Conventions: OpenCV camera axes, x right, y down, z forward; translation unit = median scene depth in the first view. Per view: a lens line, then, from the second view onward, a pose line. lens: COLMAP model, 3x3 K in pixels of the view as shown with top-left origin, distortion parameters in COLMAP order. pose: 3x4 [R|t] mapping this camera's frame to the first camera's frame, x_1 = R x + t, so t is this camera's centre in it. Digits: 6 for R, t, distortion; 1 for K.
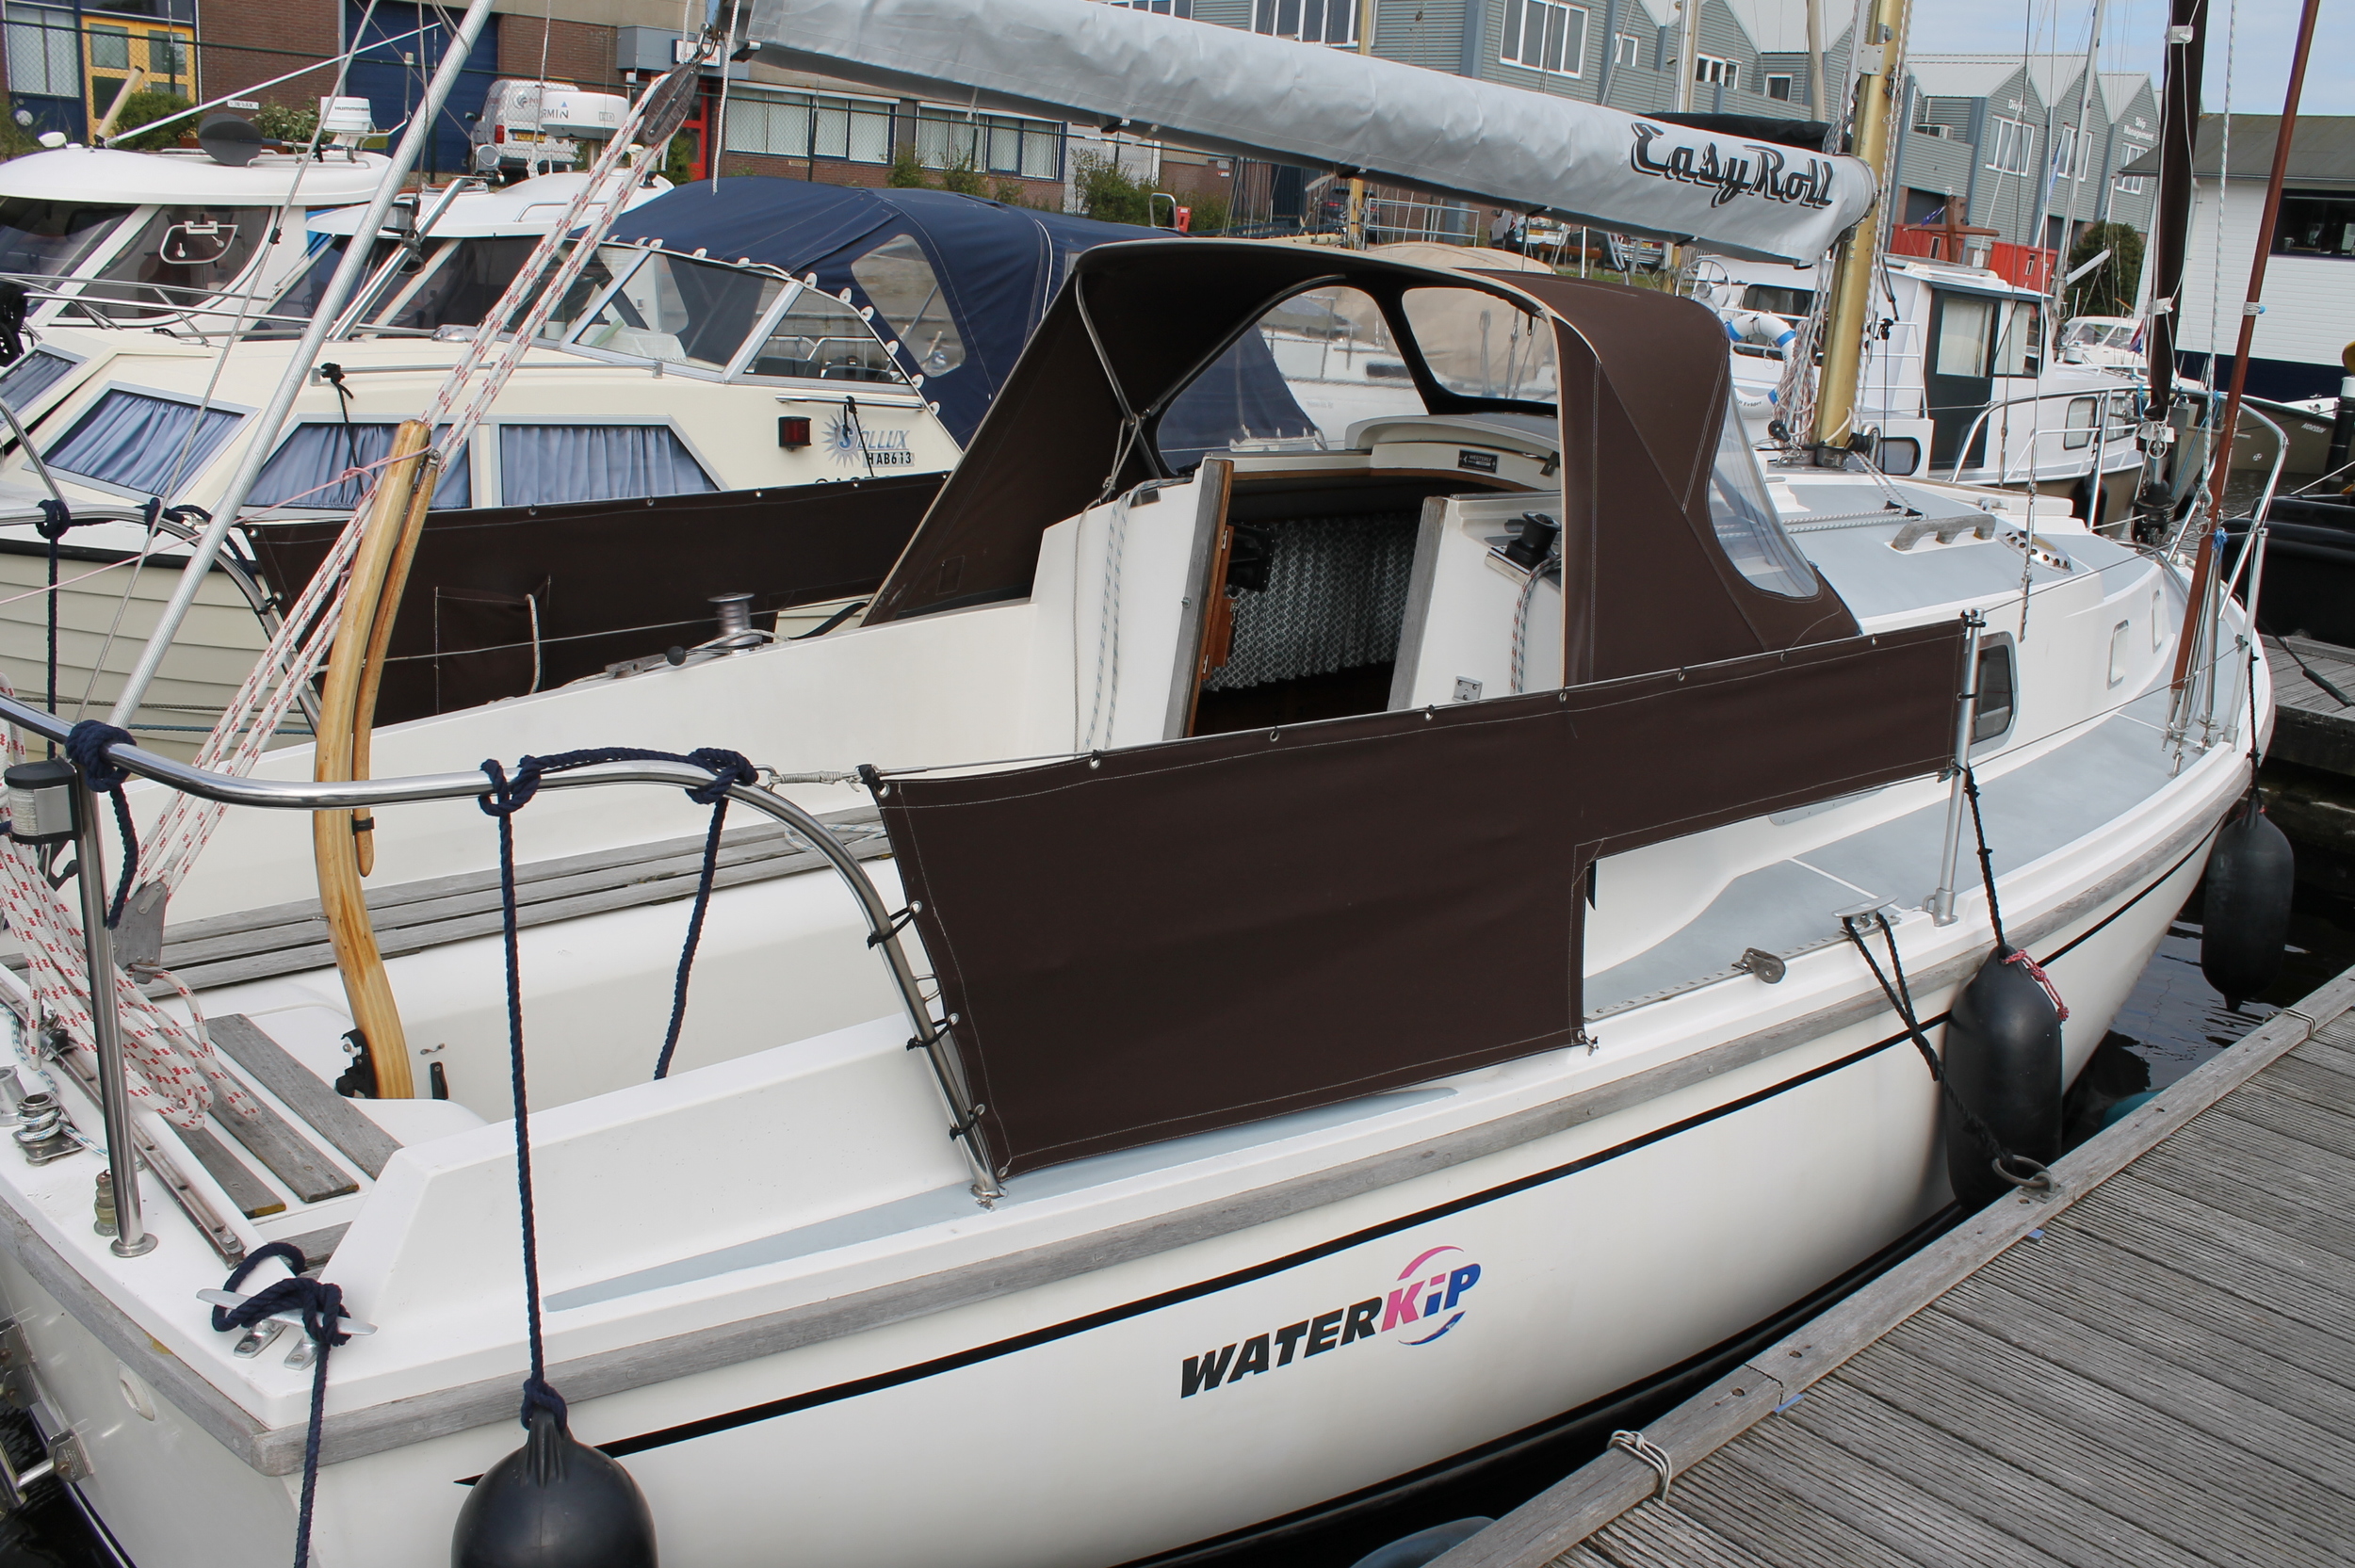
lens RADIAL K [[2012.0, 0, 1173.9], [0, 2012.0, 763.9], [0, 0, 1]] dist [-0.140551, 0.101170]
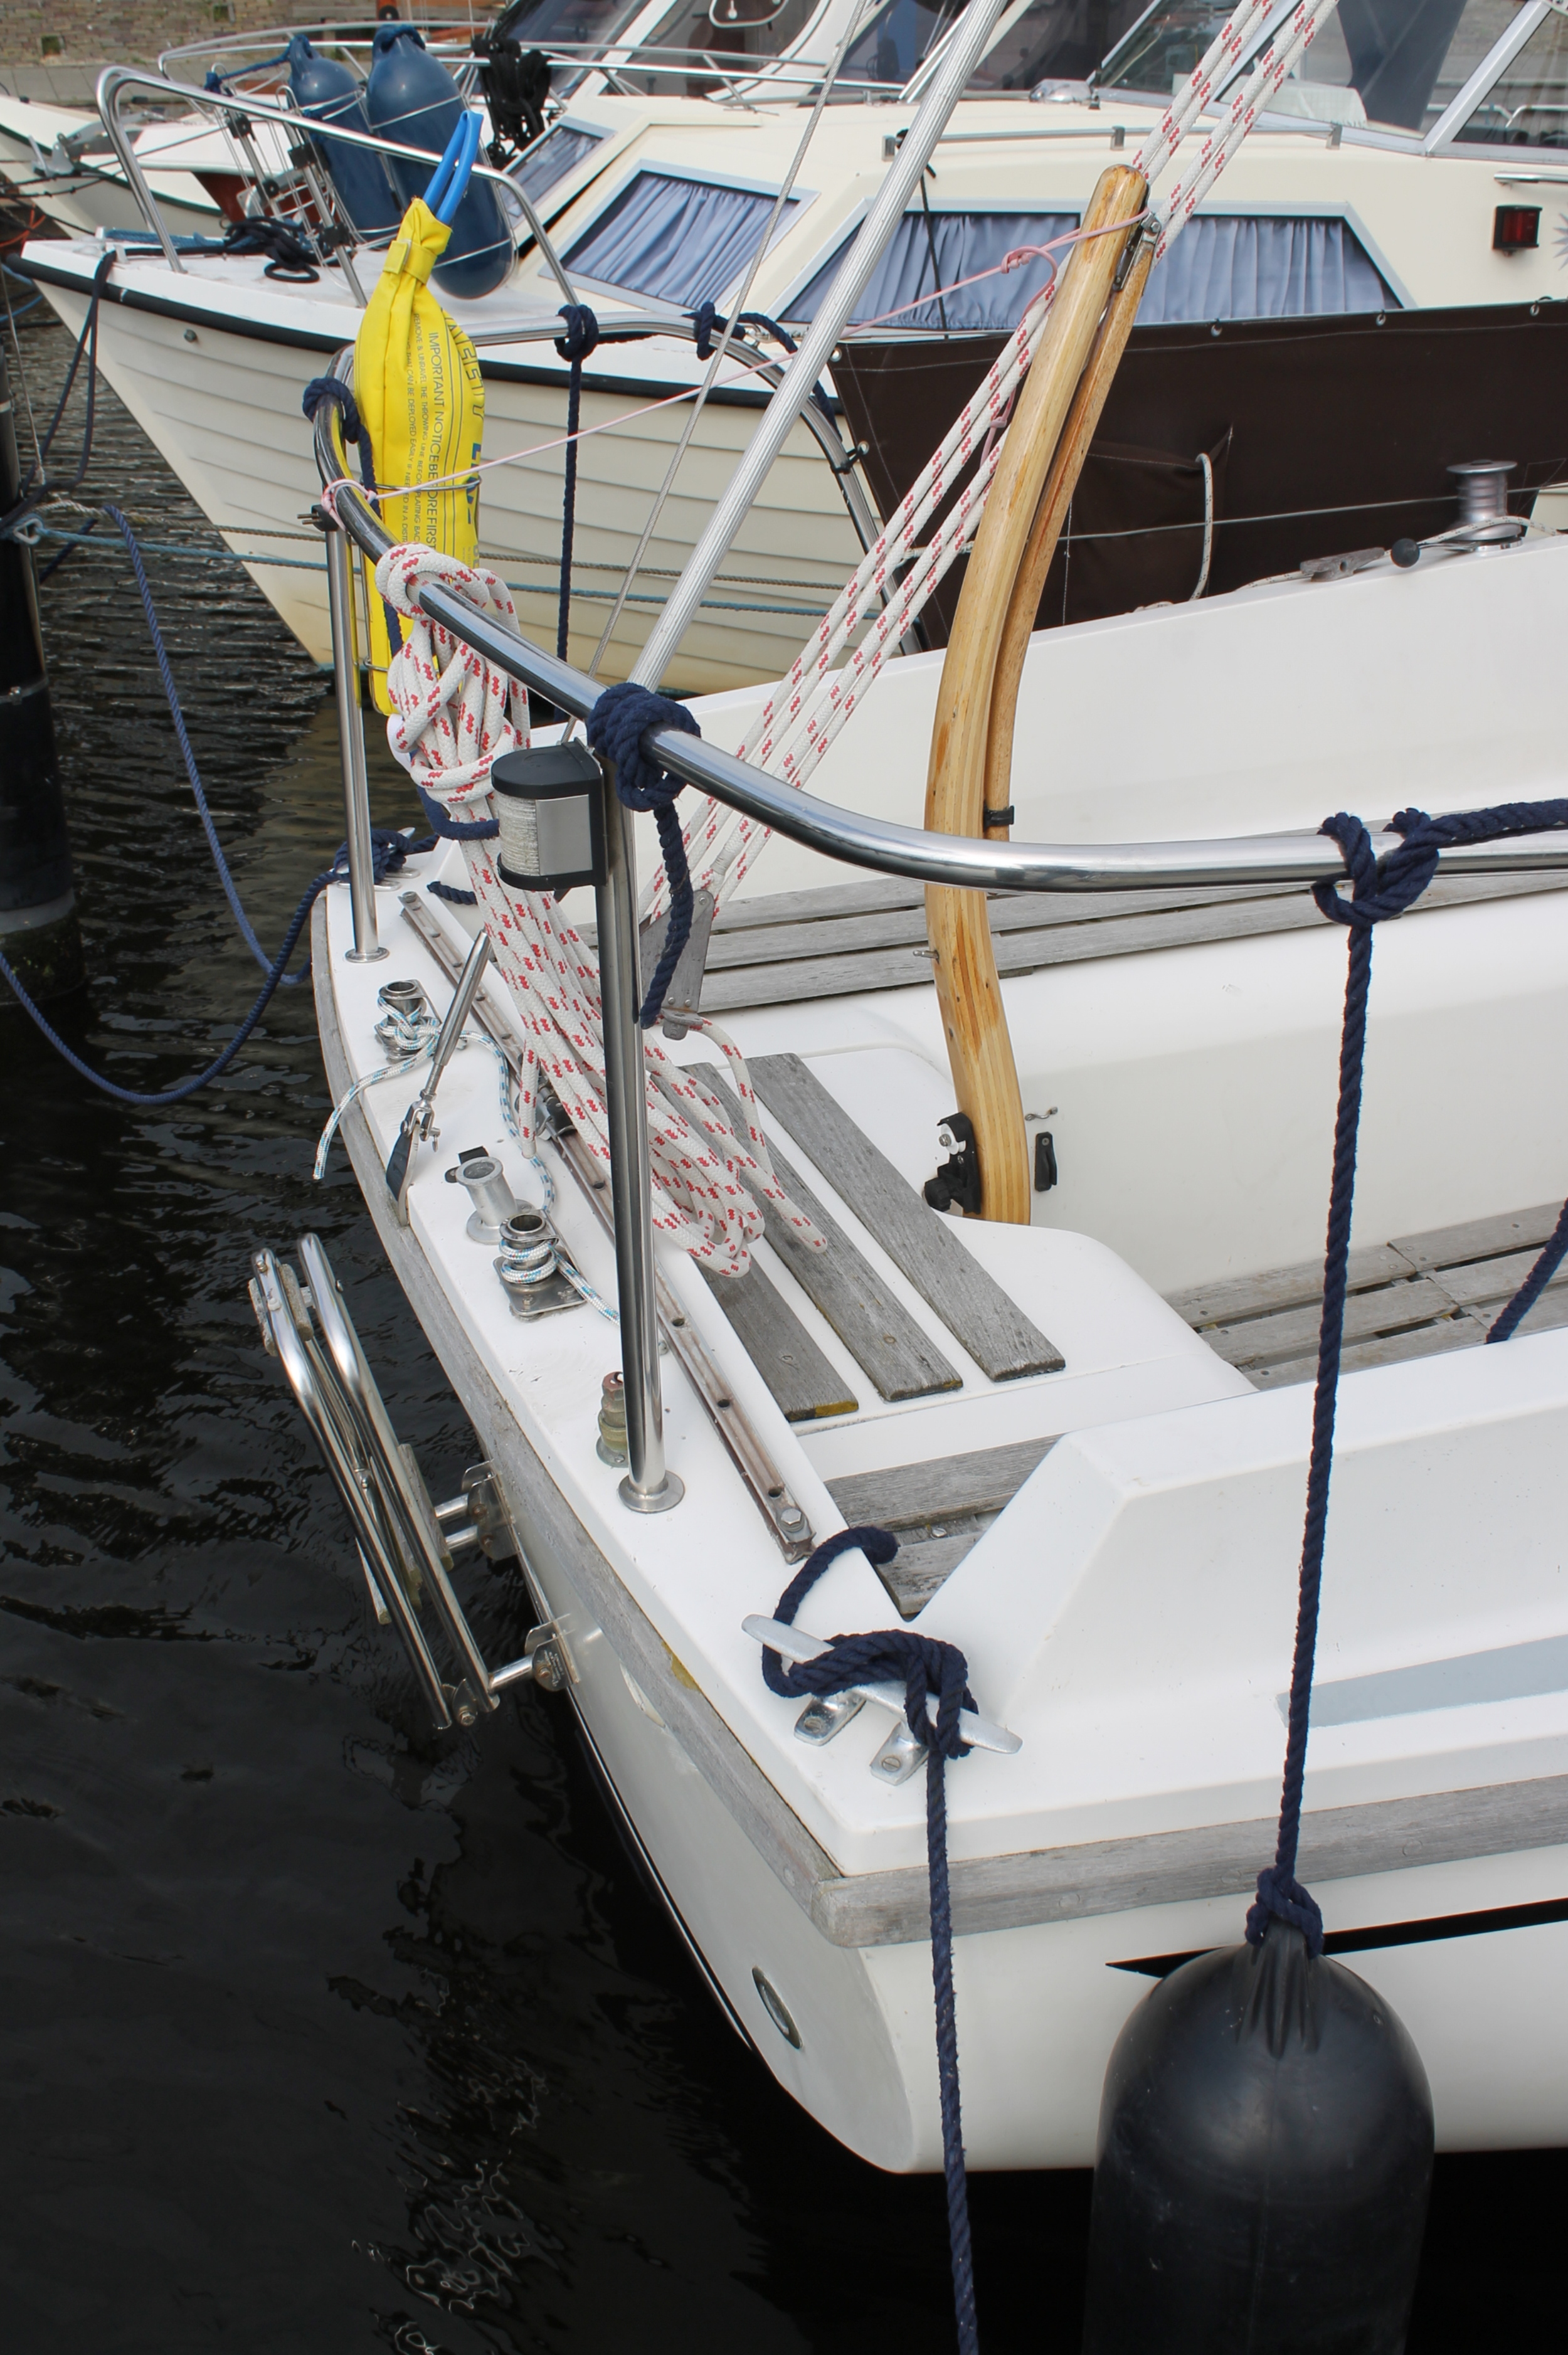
lens RADIAL K [[2328.2, 0, 776.3], [0, 2328.2, 1176.8], [0, 0, 1]] dist [-0.104335, 0.000000]
pose [[0.905873, 0.140360, -0.399616, -0.160021], [-0.047673, 0.971287, 0.233086, -0.030740], [0.420858, -0.192095, 0.886554, 0.274748]]
